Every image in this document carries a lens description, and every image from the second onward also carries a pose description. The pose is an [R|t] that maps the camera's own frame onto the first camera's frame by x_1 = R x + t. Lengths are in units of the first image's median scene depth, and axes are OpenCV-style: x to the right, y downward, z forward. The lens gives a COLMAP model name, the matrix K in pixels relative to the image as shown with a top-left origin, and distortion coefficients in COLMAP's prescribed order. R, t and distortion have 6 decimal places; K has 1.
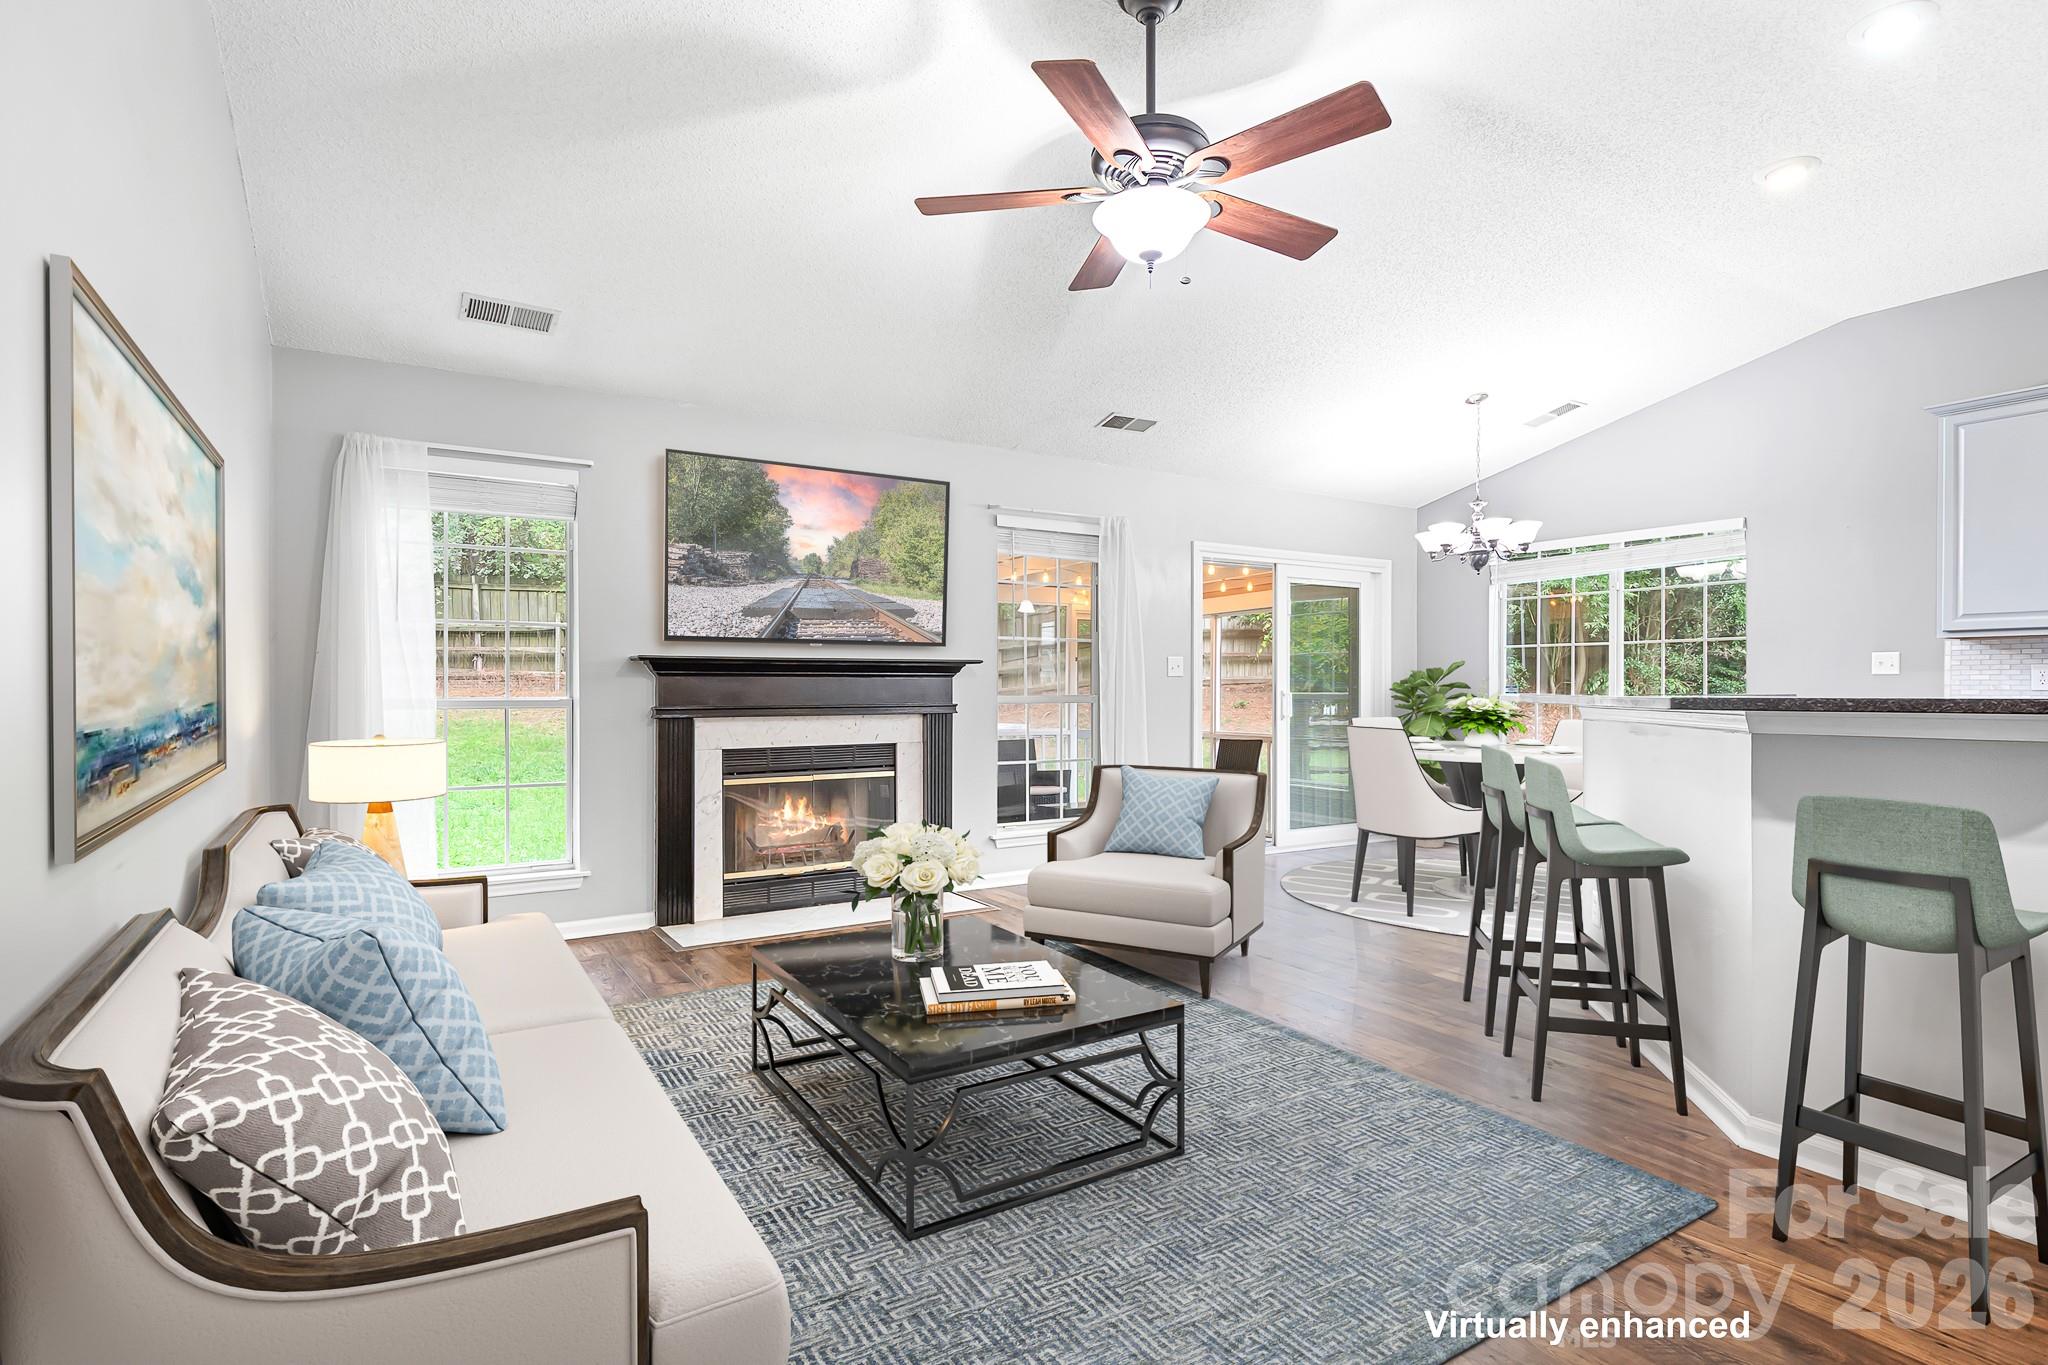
lens RADIAL K [[1034.9, 0, 1014.2], [0, 1034.9, 695.6], [0, 0, 1]] dist [0.002093, 0.000222]
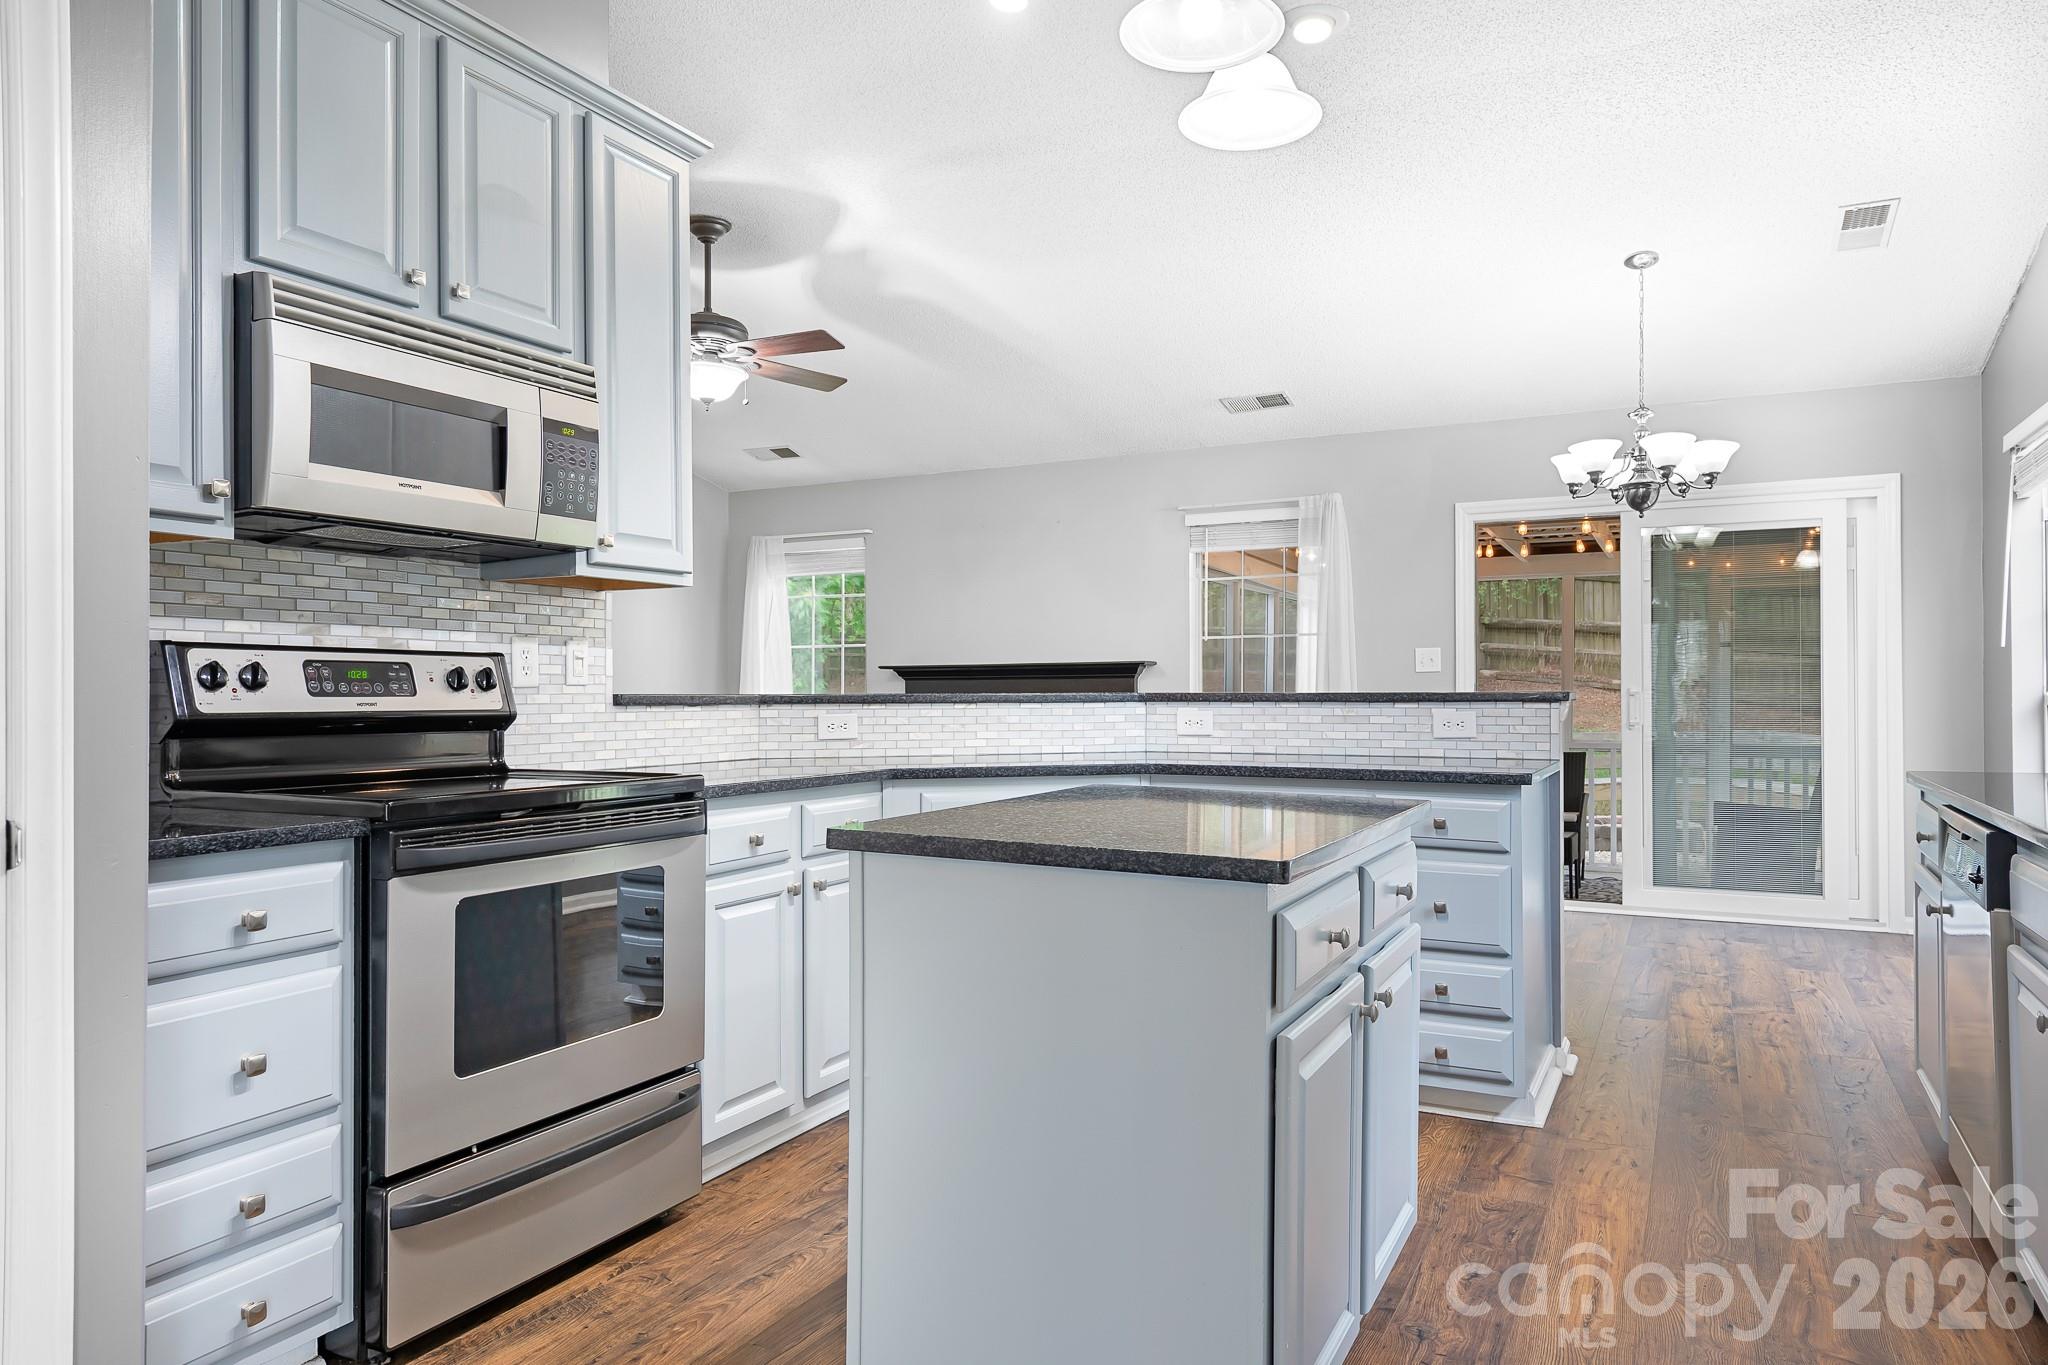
lens RADIAL K [[1299.1, 0, 1024.0], [0, 1299.1, 682.5], [0, 0, 1]] dist [0.005293, -0.001105]
pose [[0.513706, -0.006248, -0.857944, 1.158606], [-0.002671, 0.999957, -0.008881, 0.001098], [0.857962, 0.006854, 0.513667, 0.242811]]
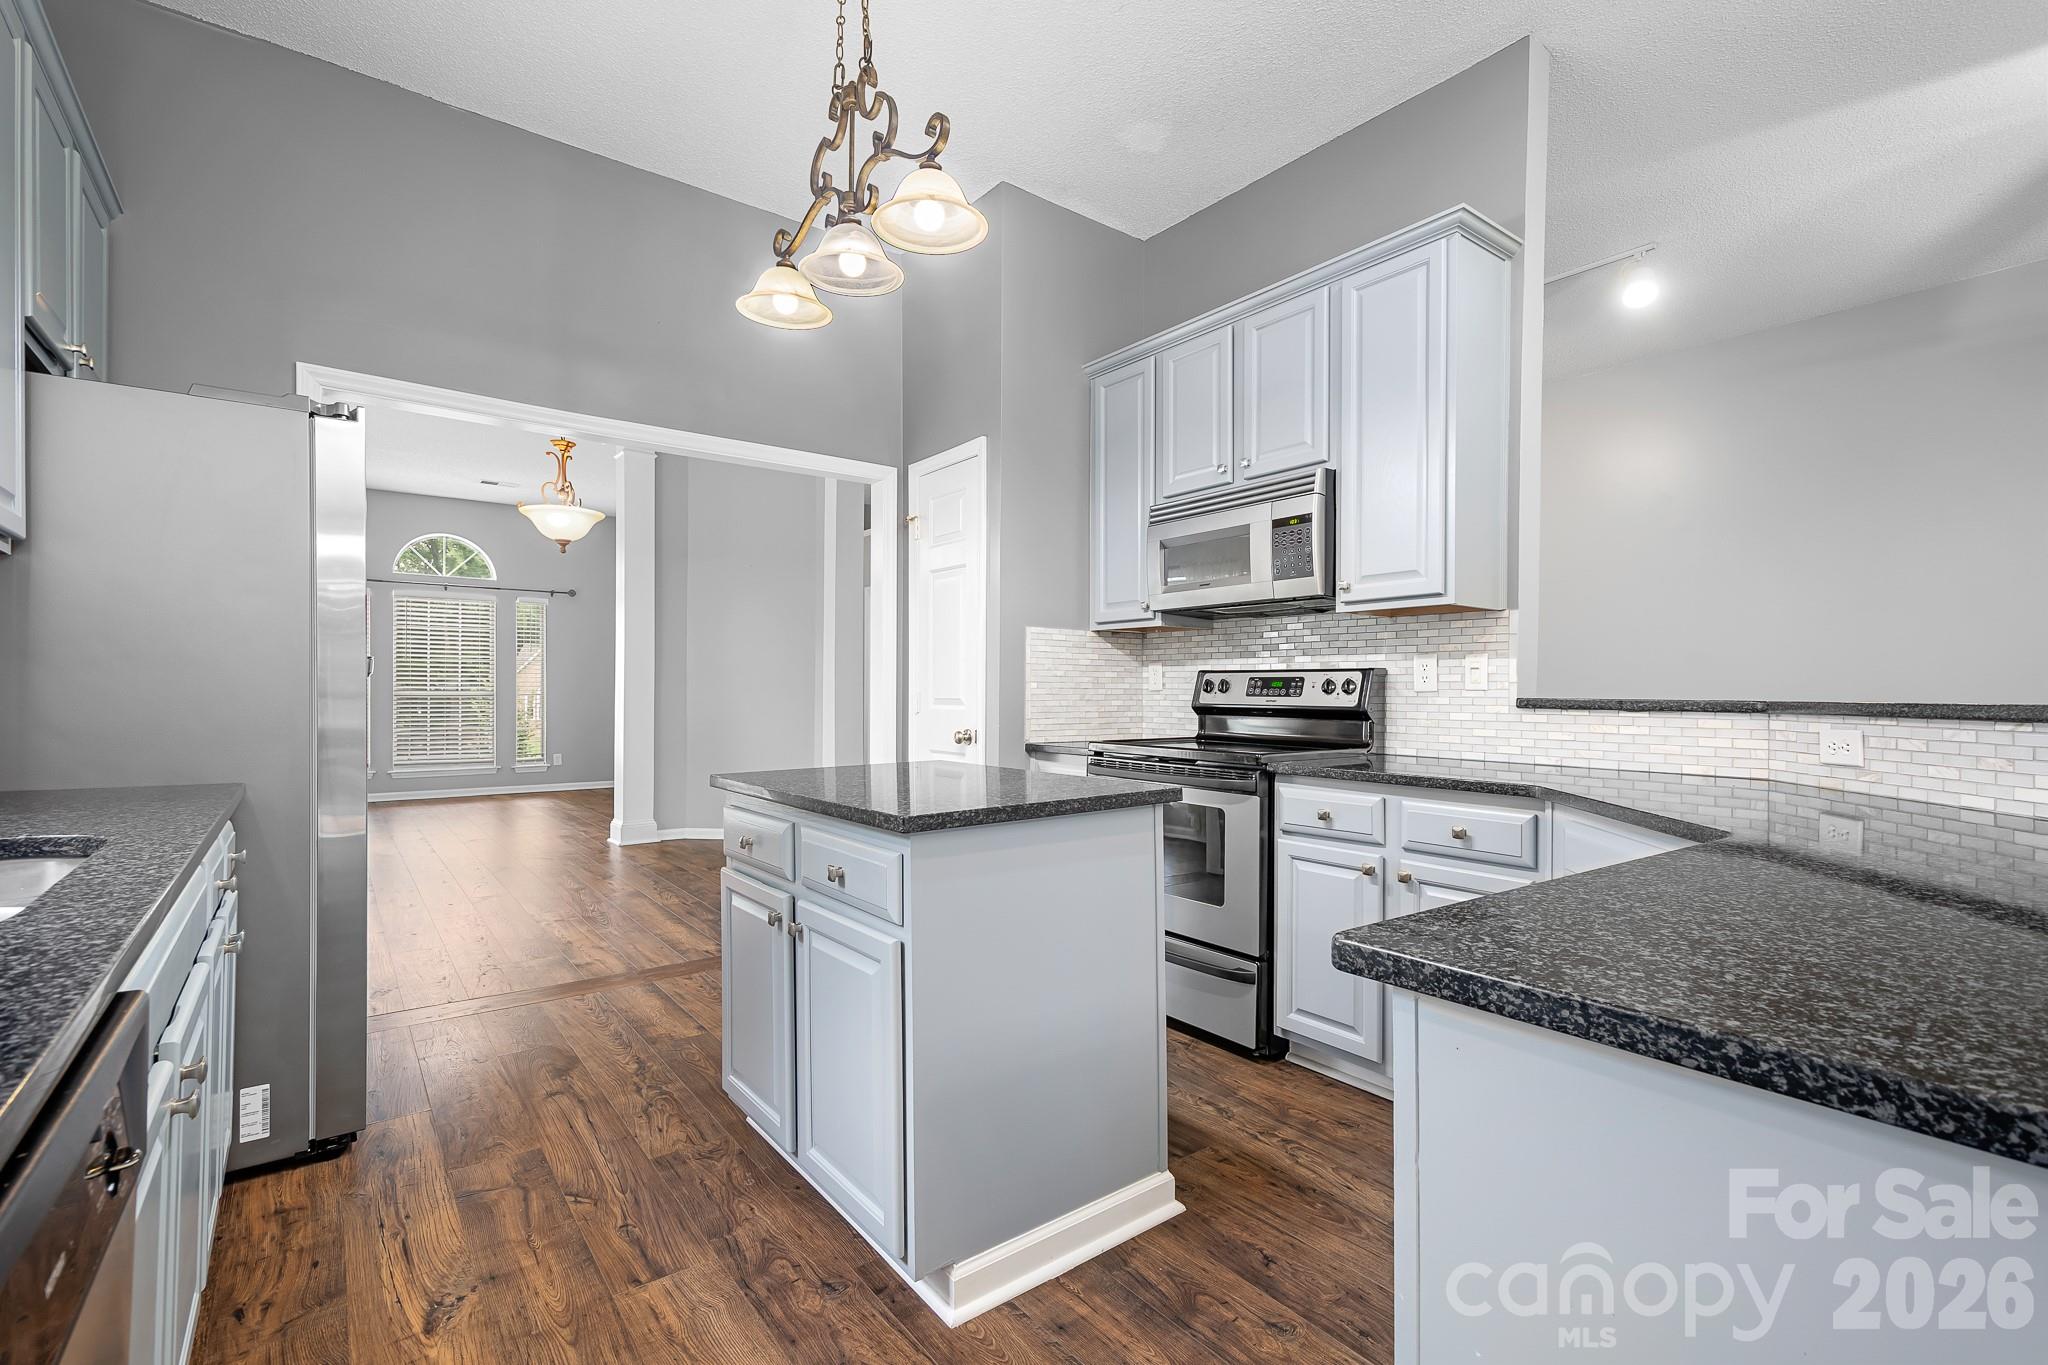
lens RADIAL K [[909.4, 0, 1024.0], [0, 909.4, 682.5], [0, 0, 1]] dist [0.013590, 0.000027]
pose [[-0.994174, -0.004973, -0.107677, 0.810897], [-0.004608, 0.999983, -0.003640, -0.004359], [0.107693, -0.003123, -0.994179, 0.937284]]
